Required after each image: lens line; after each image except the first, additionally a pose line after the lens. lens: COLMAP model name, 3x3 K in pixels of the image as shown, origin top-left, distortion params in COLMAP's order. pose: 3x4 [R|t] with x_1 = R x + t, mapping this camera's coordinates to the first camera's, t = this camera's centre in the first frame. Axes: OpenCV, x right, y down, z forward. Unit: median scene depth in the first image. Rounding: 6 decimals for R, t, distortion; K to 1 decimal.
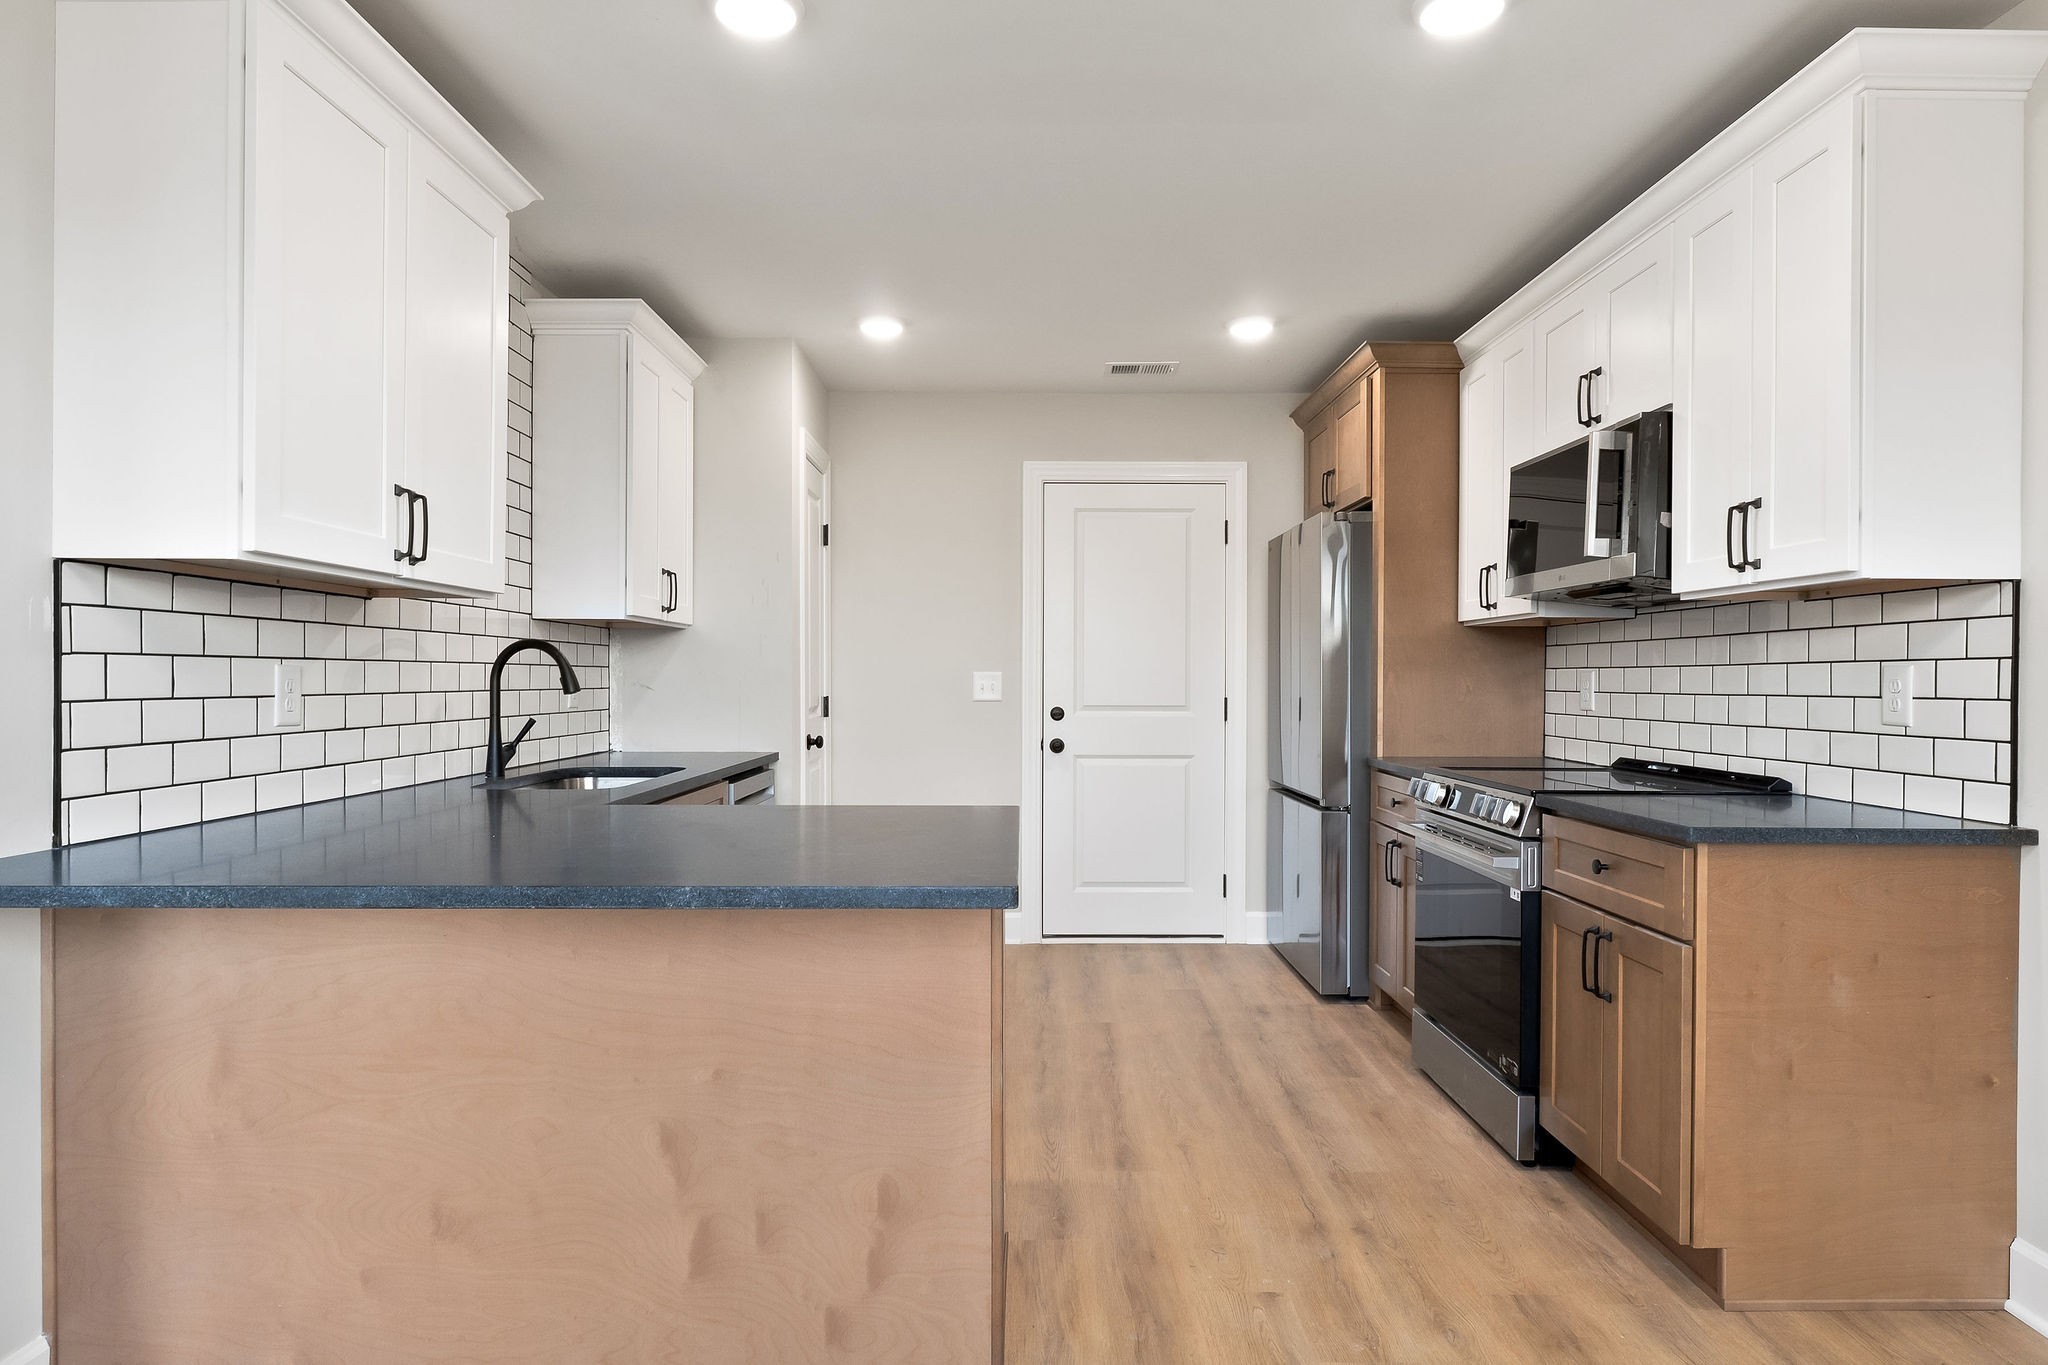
lens RADIAL K [[1031.3, 0, 1021.0], [0, 1031.3, 664.5], [0, 0, 1]] dist [0.002375, -0.001335]
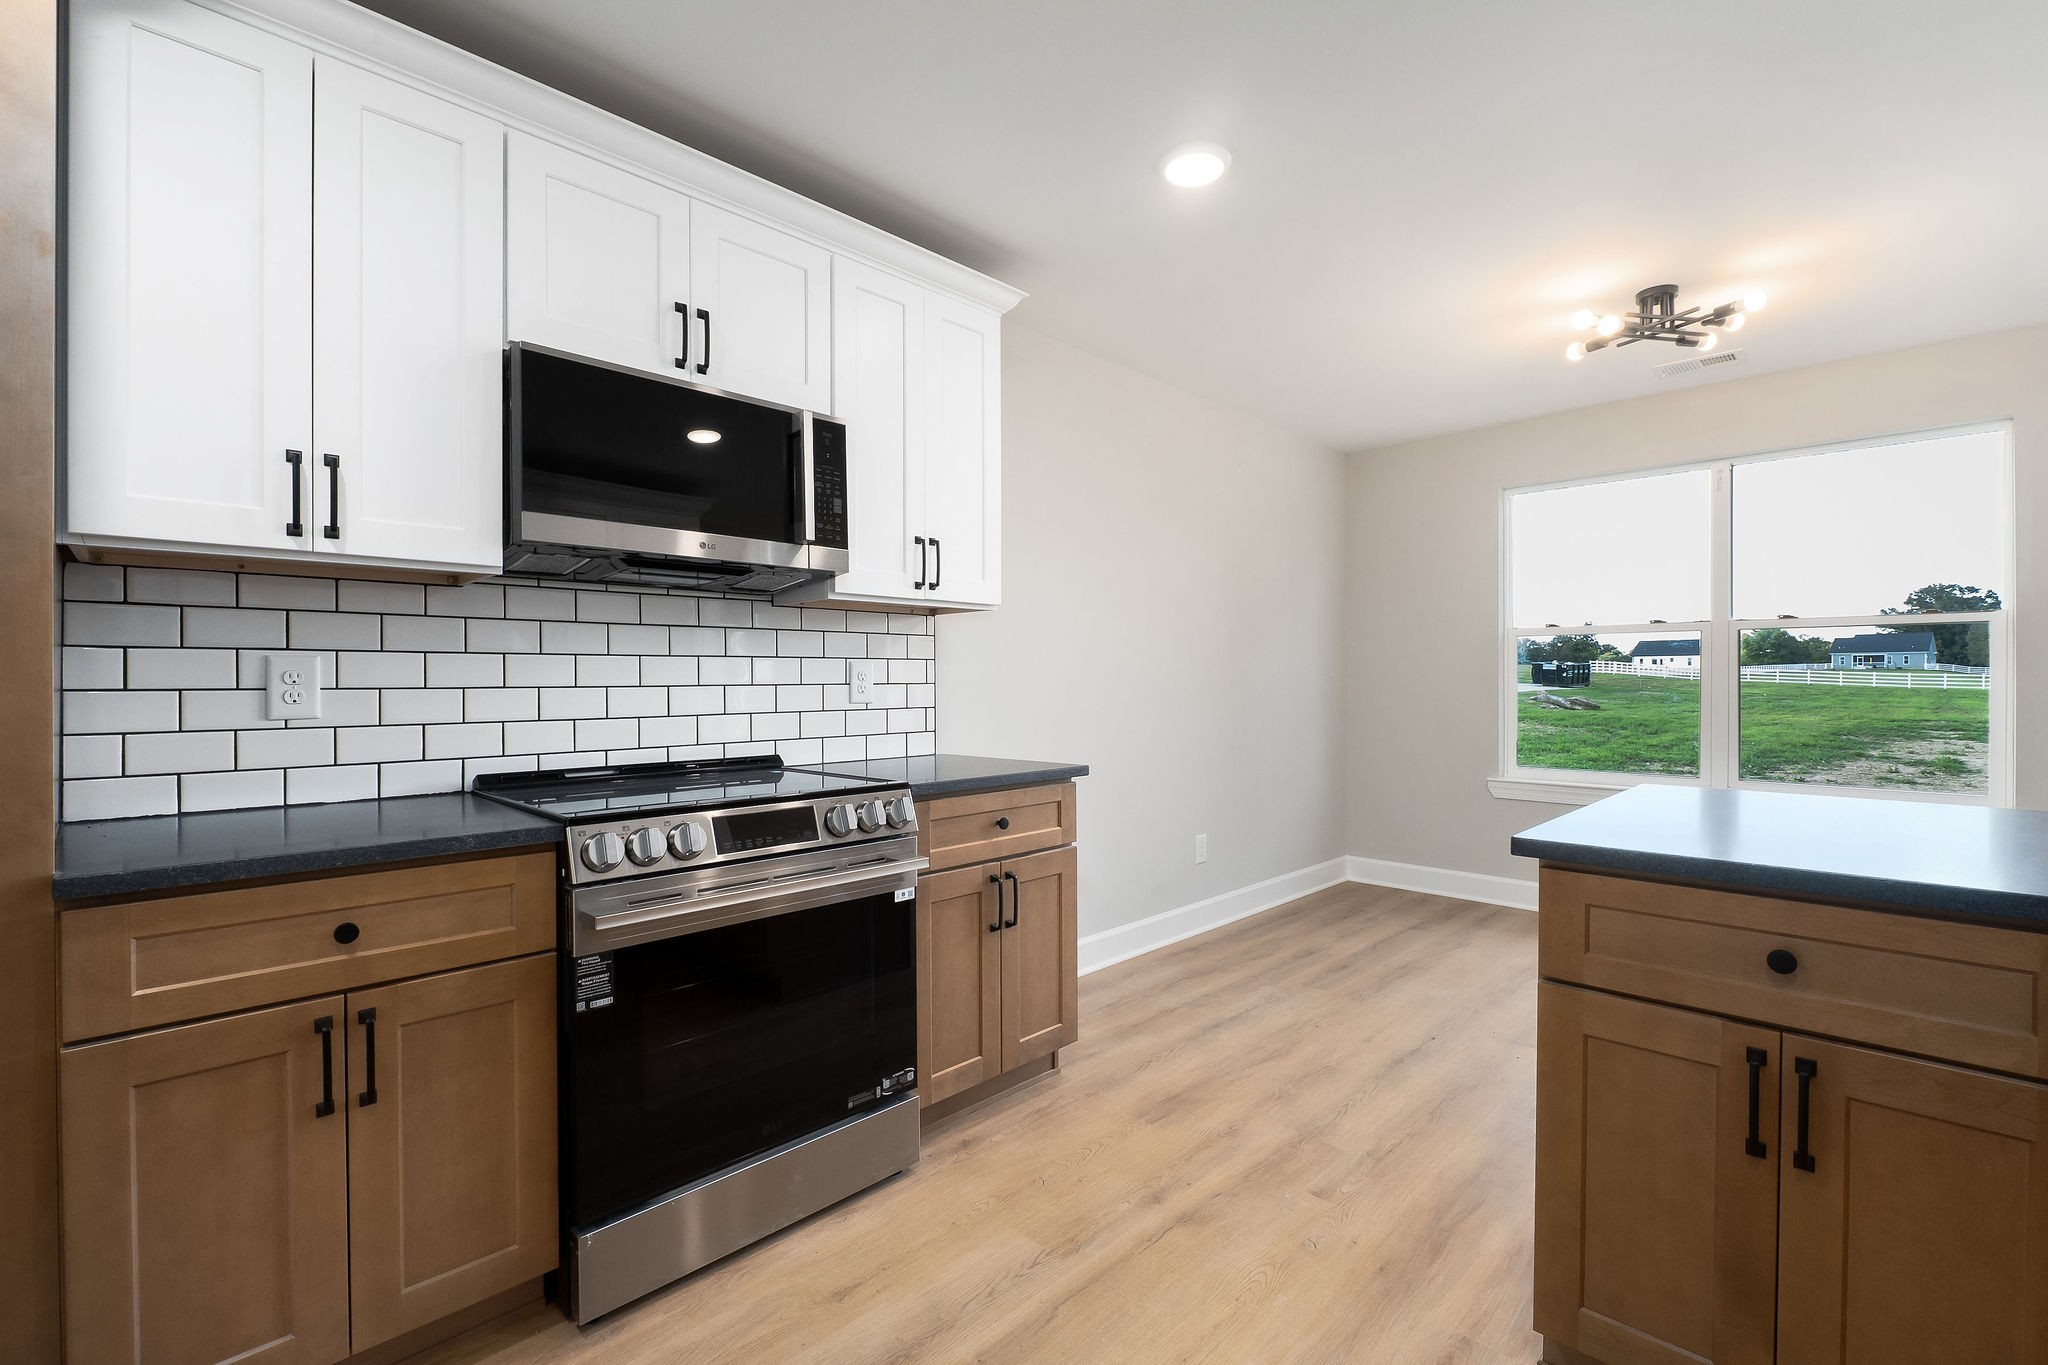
lens RADIAL K [[902.2, 0, 1024.0], [0, 902.2, 682.5], [0, 0, 1]] dist [-0.007473, -0.000145]
pose [[-0.702061, -0.004819, 0.712101, -0.217803], [-0.010938, 0.999932, -0.004017, 0.032453], [-0.712033, -0.010609, -0.702066, 1.720998]]
